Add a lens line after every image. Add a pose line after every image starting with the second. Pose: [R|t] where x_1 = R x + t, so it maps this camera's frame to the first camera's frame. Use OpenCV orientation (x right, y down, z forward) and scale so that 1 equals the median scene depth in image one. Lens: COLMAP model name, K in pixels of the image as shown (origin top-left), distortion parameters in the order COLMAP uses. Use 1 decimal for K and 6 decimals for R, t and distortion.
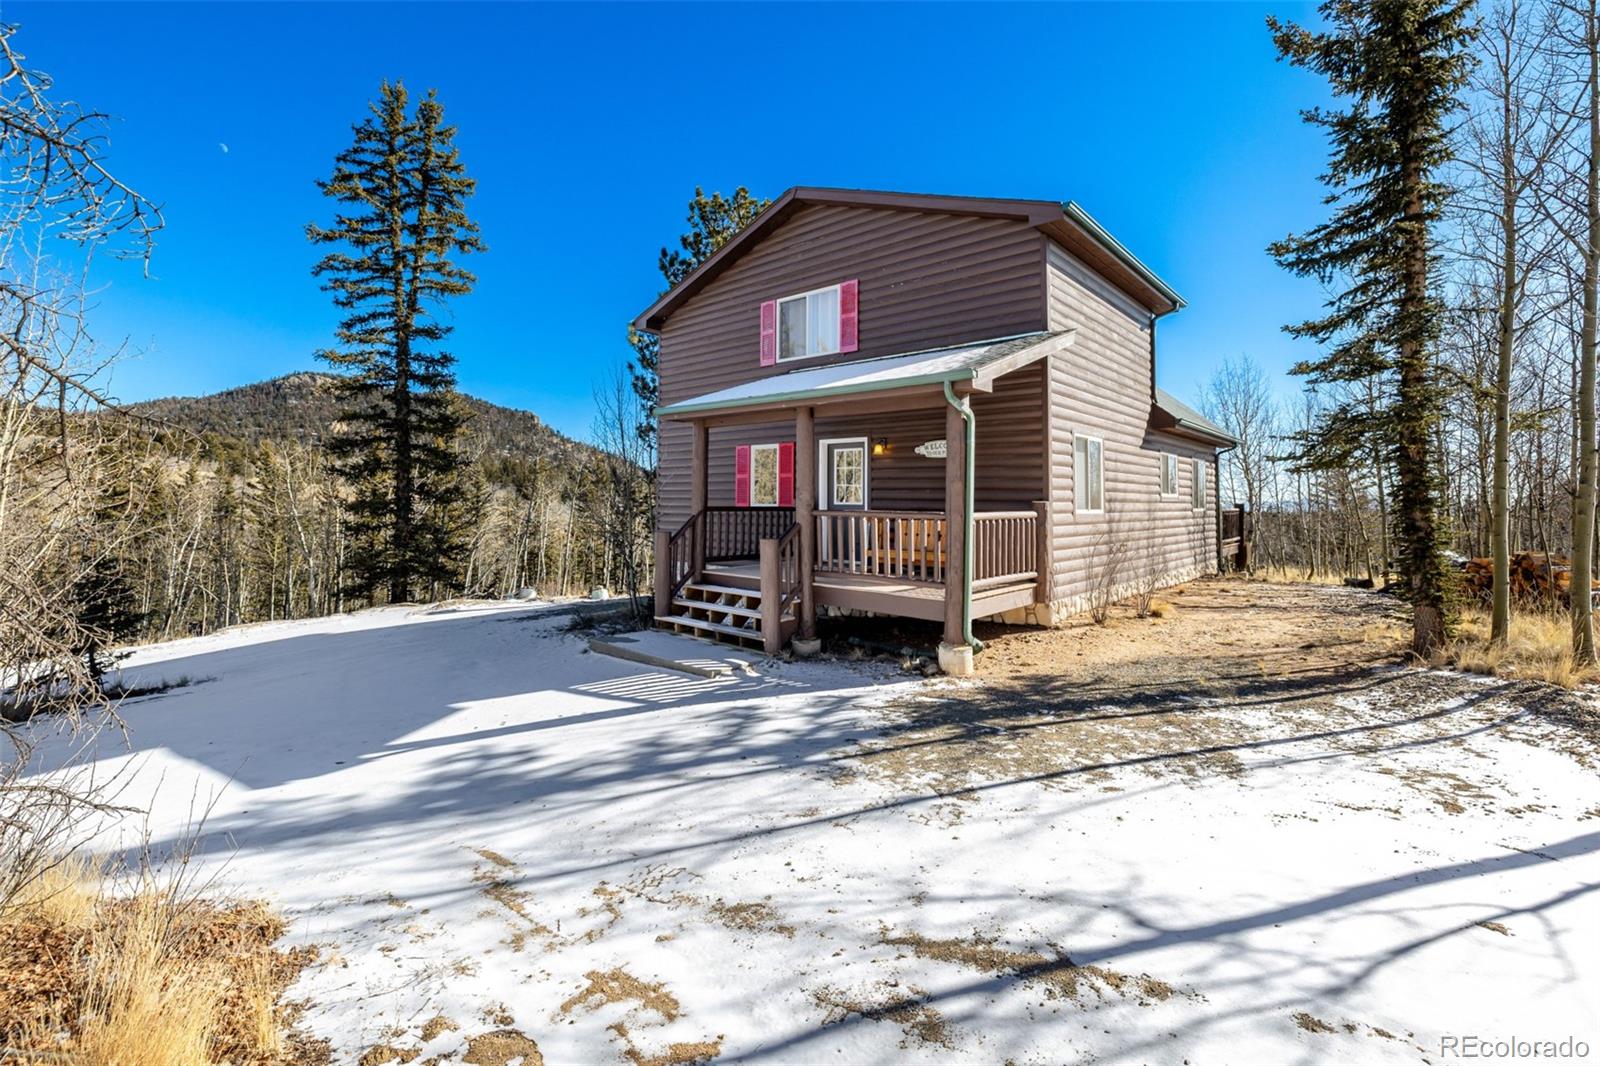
lens RADIAL K [[683.5, 0, 788.0], [0, 683.5, 493.4], [0, 0, 1]] dist [-0.001778, 0.000702]
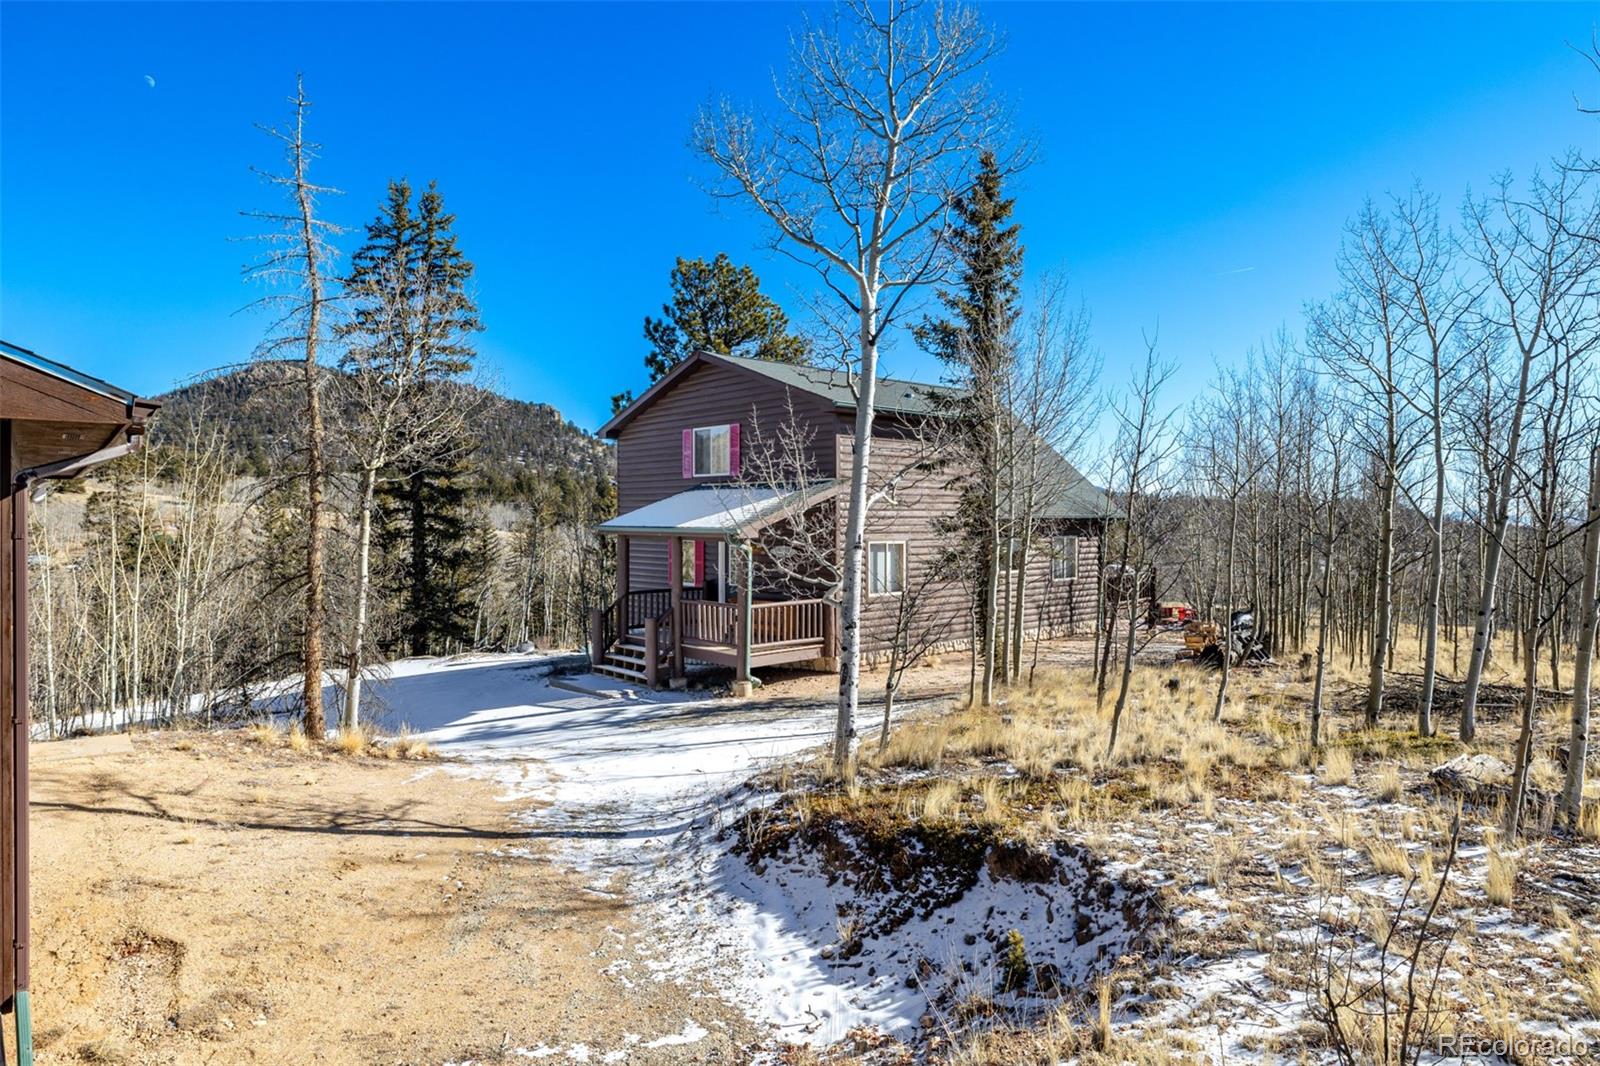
lens RADIAL K [[969.8, 0, 800.3], [0, 969.8, 532.7], [0, 0, 1]] dist [-0.007806, -0.000708]
pose [[0.993488, -0.012900, -0.113204, 0.258663], [0.016612, 0.999352, 0.031916, -0.089266], [0.112719, -0.033589, 0.993059, -0.549121]]
